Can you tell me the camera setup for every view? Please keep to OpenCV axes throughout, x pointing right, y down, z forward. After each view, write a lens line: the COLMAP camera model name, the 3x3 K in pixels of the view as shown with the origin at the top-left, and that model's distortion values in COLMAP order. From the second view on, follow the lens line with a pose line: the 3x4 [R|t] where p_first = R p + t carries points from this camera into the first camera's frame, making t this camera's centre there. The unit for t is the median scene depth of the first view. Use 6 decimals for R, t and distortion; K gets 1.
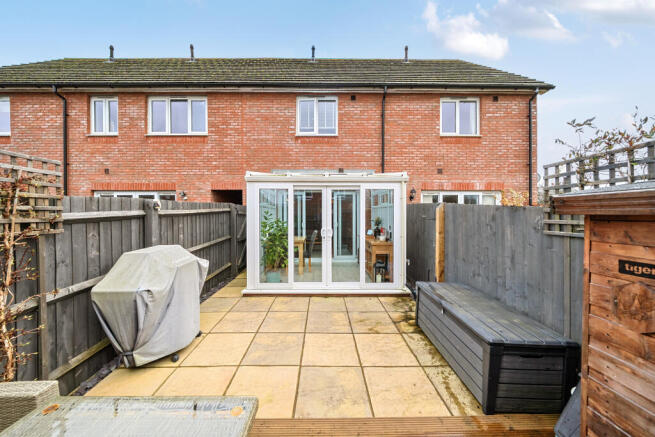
lens RADIAL K [[223.3, 0, 323.1], [0, 223.3, 217.1], [0, 0, 1]] dist [-0.006081, 0.000206]
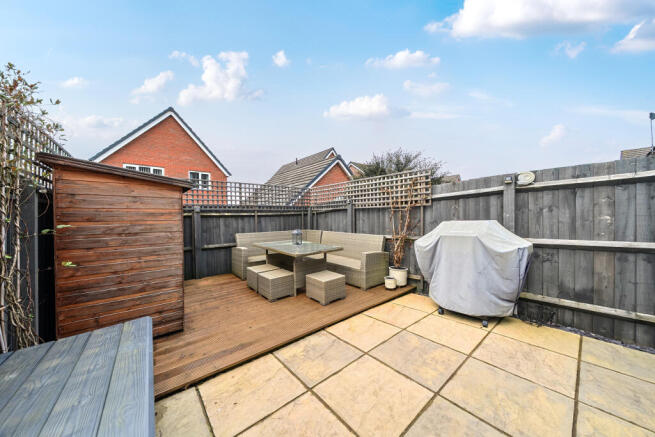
lens RADIAL K [[223.3, 0, 325.2], [0, 223.3, 216.9], [0, 0, 1]] dist [-0.006081, 0.000206]
pose [[-0.769996, 0.009940, -0.637972, 0.659252], [-0.001076, 0.999857, 0.016877, 0.130586], [0.638048, 0.013681, -0.769875, 1.785034]]
